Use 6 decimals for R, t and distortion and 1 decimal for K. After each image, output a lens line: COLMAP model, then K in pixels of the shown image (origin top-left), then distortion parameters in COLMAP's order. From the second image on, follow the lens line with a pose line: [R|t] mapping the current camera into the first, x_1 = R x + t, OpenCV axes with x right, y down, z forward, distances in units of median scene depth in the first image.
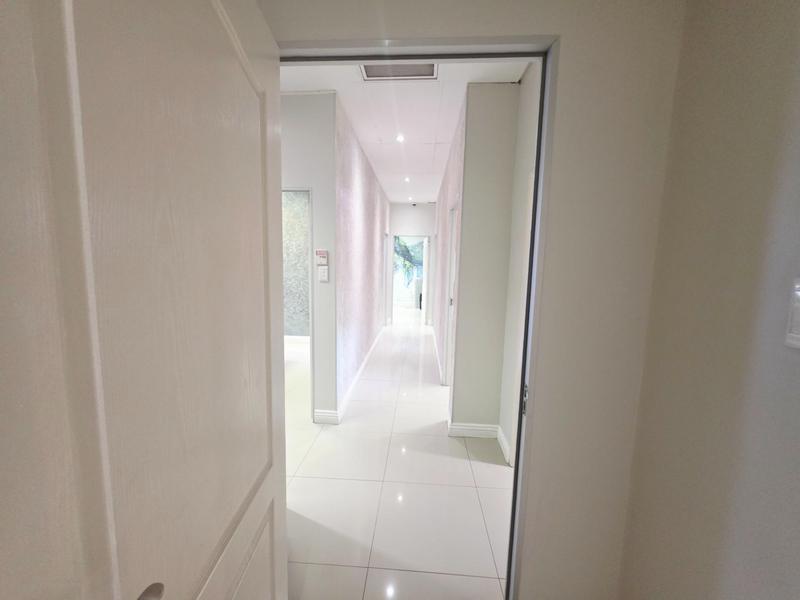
lens RADIAL K [[318.5, 0, 400.0], [0, 318.5, 300.0], [0, 0, 1]] dist [0.001729, -0.000280]
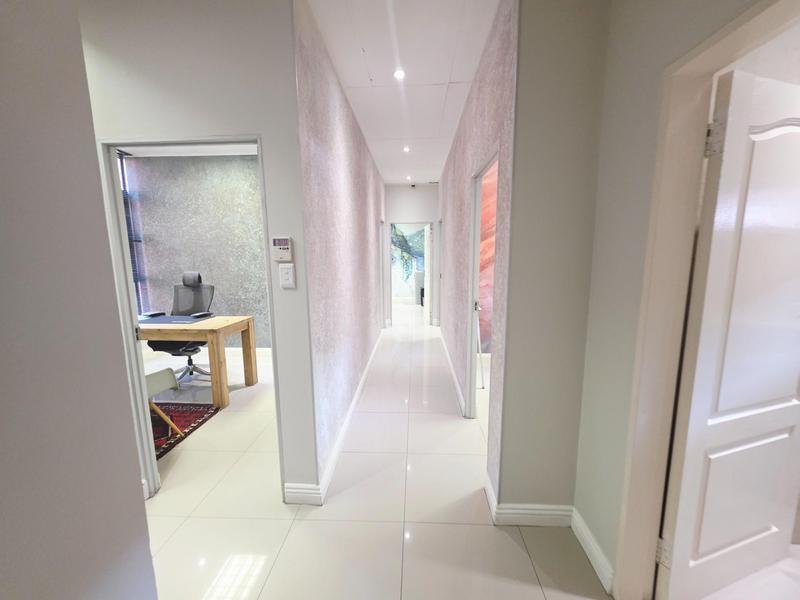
lens RADIAL K [[318.5, 0, 400.0], [0, 318.5, 300.0], [0, 0, 1]] dist [0.001729, -0.000280]
pose [[0.999388, -0.033190, 0.011088, -0.014166], [0.032901, 0.999138, 0.025332, -0.022458], [-0.011919, -0.024952, 0.999618, 0.193508]]
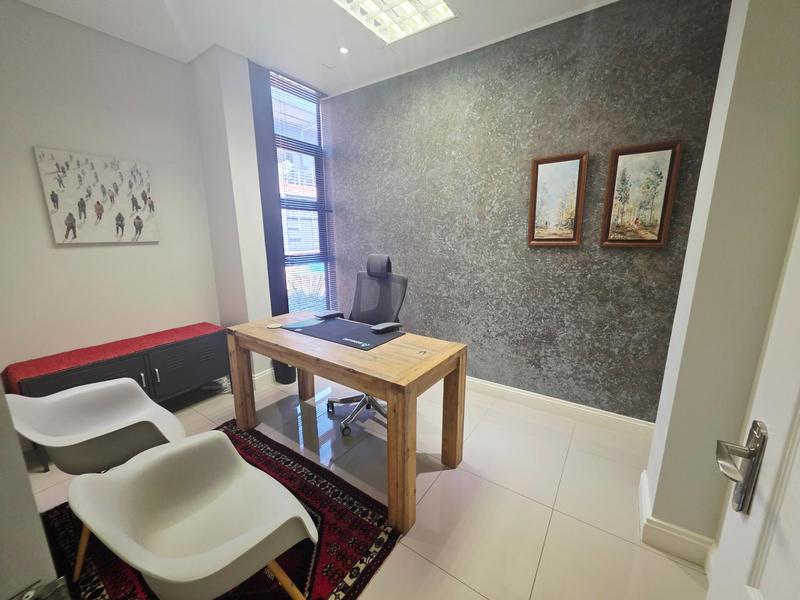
lens RADIAL K [[318.5, 0, 400.0], [0, 318.5, 300.0], [0, 0, 1]] dist [0.001729, -0.000280]
pose [[0.858764, 0.077809, -0.506428, -0.212321], [-0.034269, 0.994911, 0.094750, -0.062610], [0.511223, -0.064014, 0.857061, 0.540979]]
